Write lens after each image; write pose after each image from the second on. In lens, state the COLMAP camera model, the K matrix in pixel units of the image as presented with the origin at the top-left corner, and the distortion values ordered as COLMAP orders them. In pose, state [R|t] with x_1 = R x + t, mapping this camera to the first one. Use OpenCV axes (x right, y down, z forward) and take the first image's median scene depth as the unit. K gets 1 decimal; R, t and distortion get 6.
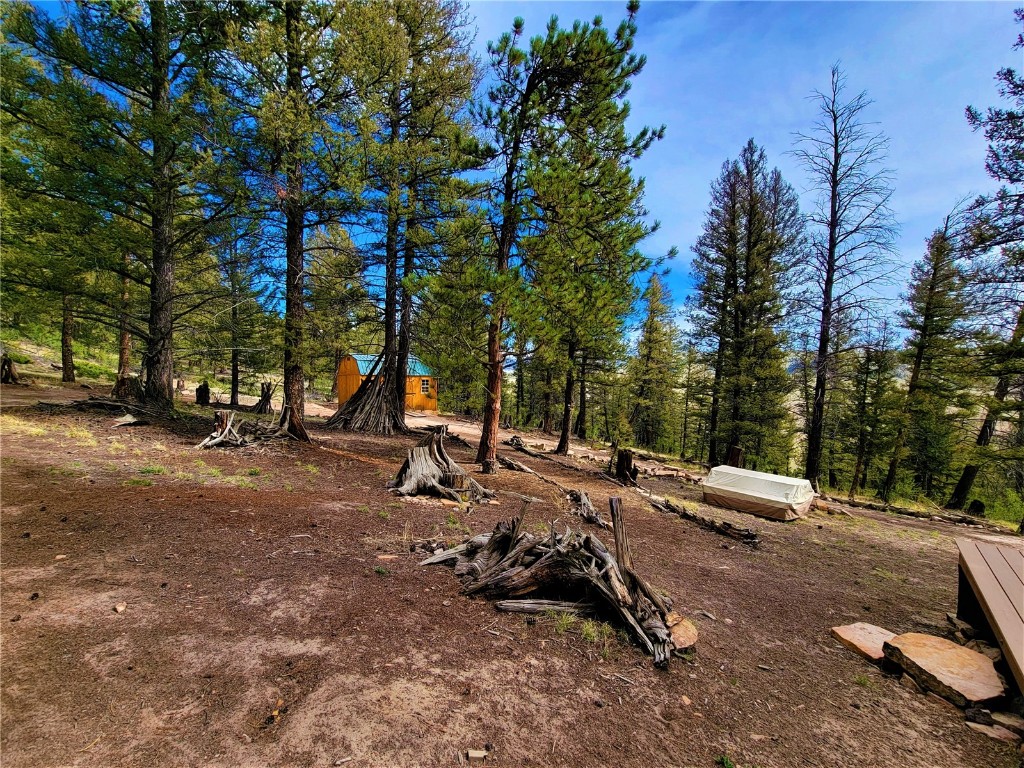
lens RADIAL K [[457.6, 0, 508.4], [0, 457.6, 387.8], [0, 0, 1]] dist [-0.000020, 0.000090]
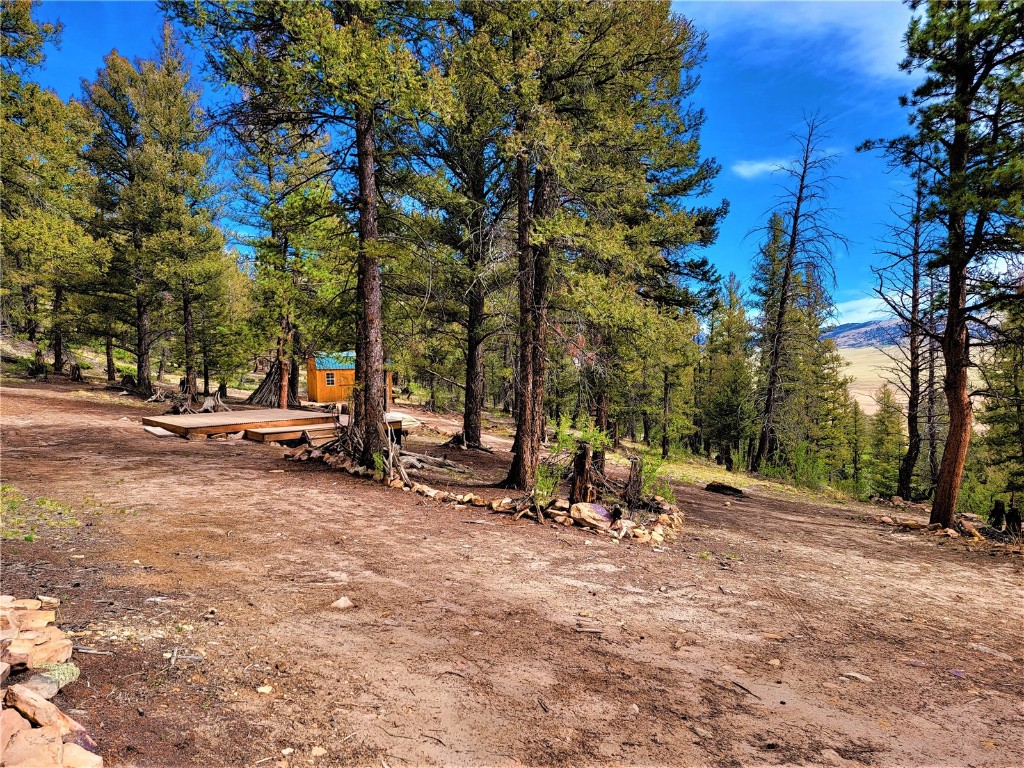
lens RADIAL K [[691.7, 0, 508.8], [0, 691.7, 390.6], [0, 0, 1]] dist [0.029448, -0.008886]
pose [[0.962959, -0.027304, -0.268260, 1.533699], [0.030507, 0.999504, 0.007778, 0.071113], [0.267915, -0.015674, 0.963315, -1.443257]]
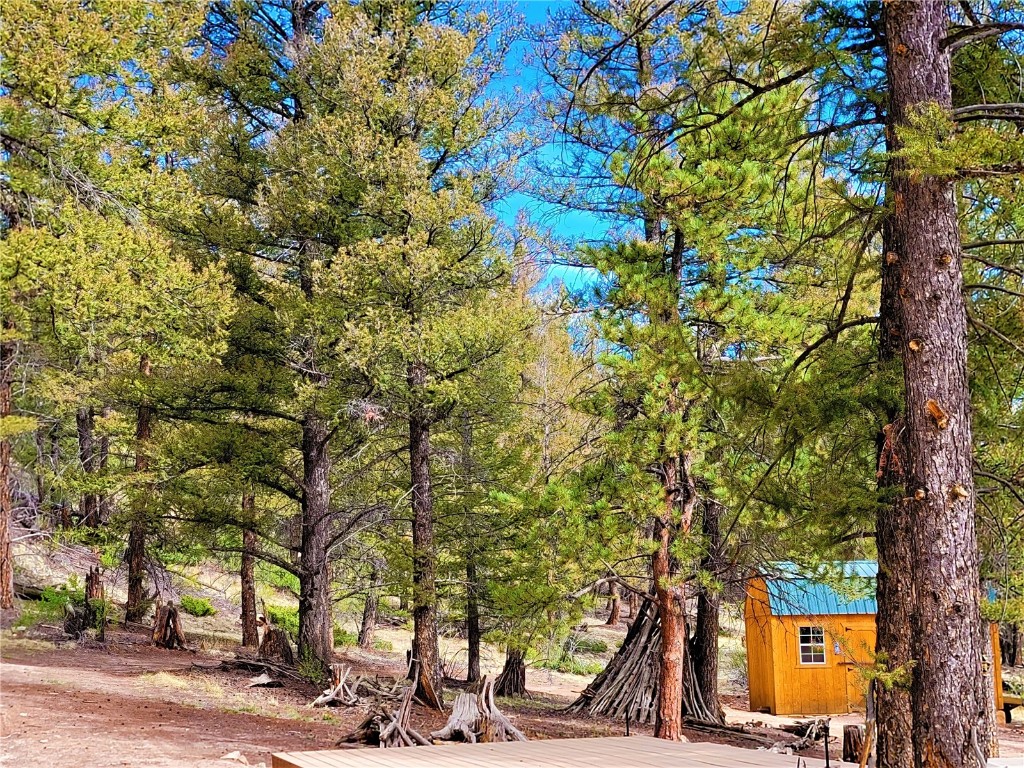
lens RADIAL K [[1979.0, 0, 464.2], [0, 1979.0, 388.9], [0, 0, 1]] dist [0.123012, 0.000000]
pose [[0.765653, -0.109081, -0.633938, 1.432431], [0.018787, 0.988889, -0.147466, 0.068780], [0.642979, 0.100998, 0.759195, -1.242776]]
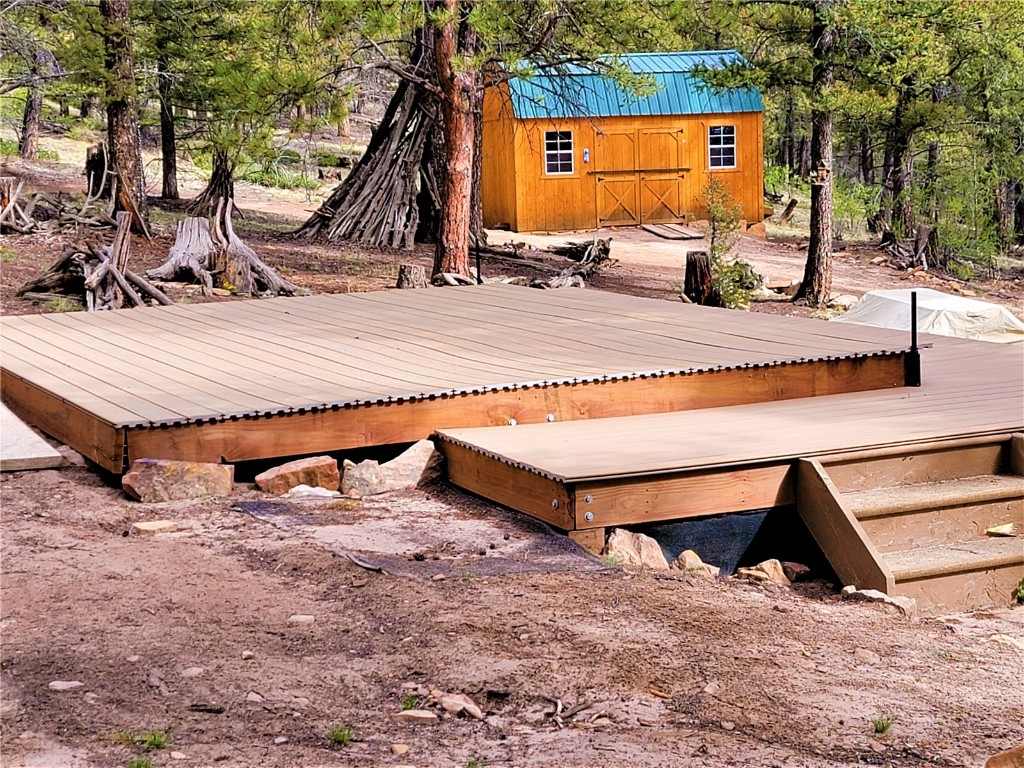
lens RADIAL K [[1979.0, 0, 511.6], [0, 1979.0, 380.6], [0, 0, 1]] dist [0.123012, 0.000000]
pose [[0.875082, 0.023514, -0.483403, 0.976073], [0.026770, 0.994938, 0.096858, 0.059985], [0.483233, -0.097699, 0.870023, -0.794141]]
